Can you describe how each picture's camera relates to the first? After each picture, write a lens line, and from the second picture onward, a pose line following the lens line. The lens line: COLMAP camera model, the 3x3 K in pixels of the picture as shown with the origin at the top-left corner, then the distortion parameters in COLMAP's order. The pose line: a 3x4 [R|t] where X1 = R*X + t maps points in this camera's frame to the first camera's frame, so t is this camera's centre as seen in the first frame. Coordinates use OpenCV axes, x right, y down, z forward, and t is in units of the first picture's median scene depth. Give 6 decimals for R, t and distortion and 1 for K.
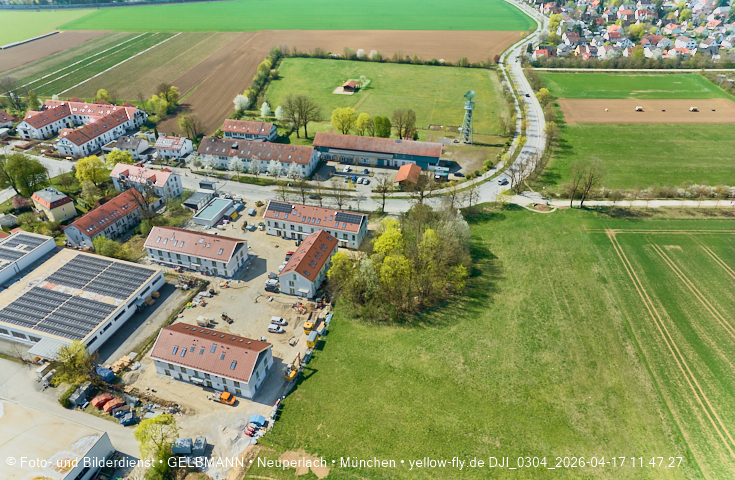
lens RADIAL K [[497.5, 0, 367.0], [0, 497.5, 209.5], [0, 0, 1]] dist [-0.036374, 0.029673]
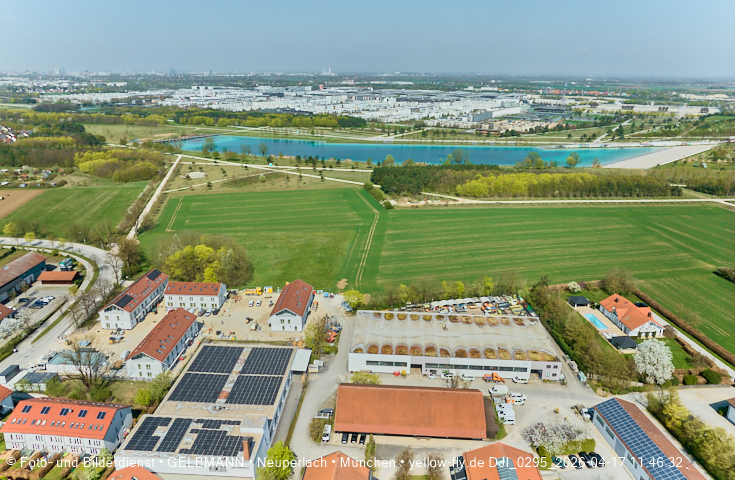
lens RADIAL K [[490.2, 0, 366.9], [0, 490.2, 220.7], [0, 0, 1]] dist [-0.028925, 0.017553]
pose [[-0.242676, -0.291011, 0.925430, -1.031409], [0.483978, 0.790433, 0.375474, -0.239064], [-0.840757, 0.539007, -0.050976, 0.419134]]
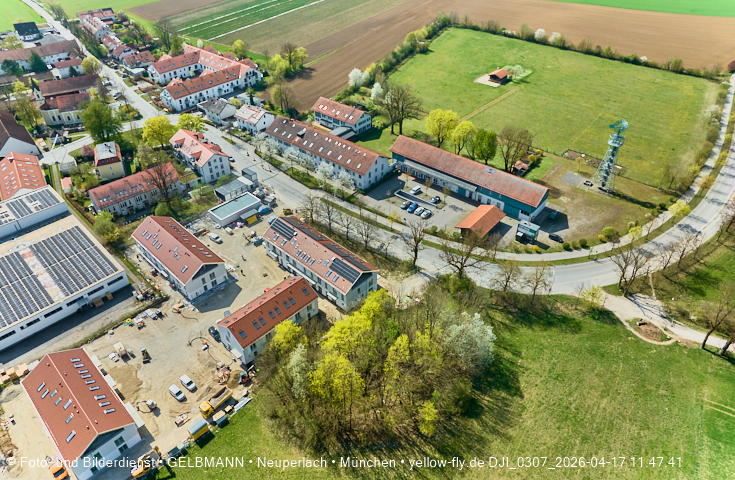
lens RADIAL K [[490.2, 0, 366.9], [0, 490.2, 220.7], [0, 0, 1]] dist [-0.028925, 0.017553]
pose [[0.891983, 0.267385, -0.364515, 0.196907], [-0.226834, 0.962198, 0.150737, -0.141402], [0.391041, -0.051771, 0.918916, 0.258425]]
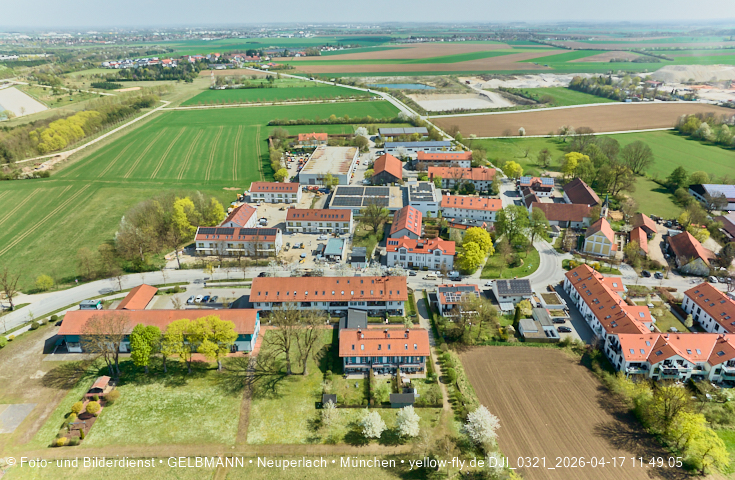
lens RADIAL K [[490.2, 0, 366.9], [0, 490.2, 220.7], [0, 0, 1]] dist [-0.028925, 0.017553]
pose [[-0.971730, 0.092989, -0.217013, -0.124496], [-0.116518, 0.610552, 0.783358, -0.825103], [0.205341, 0.786498, -0.582456, 1.440578]]
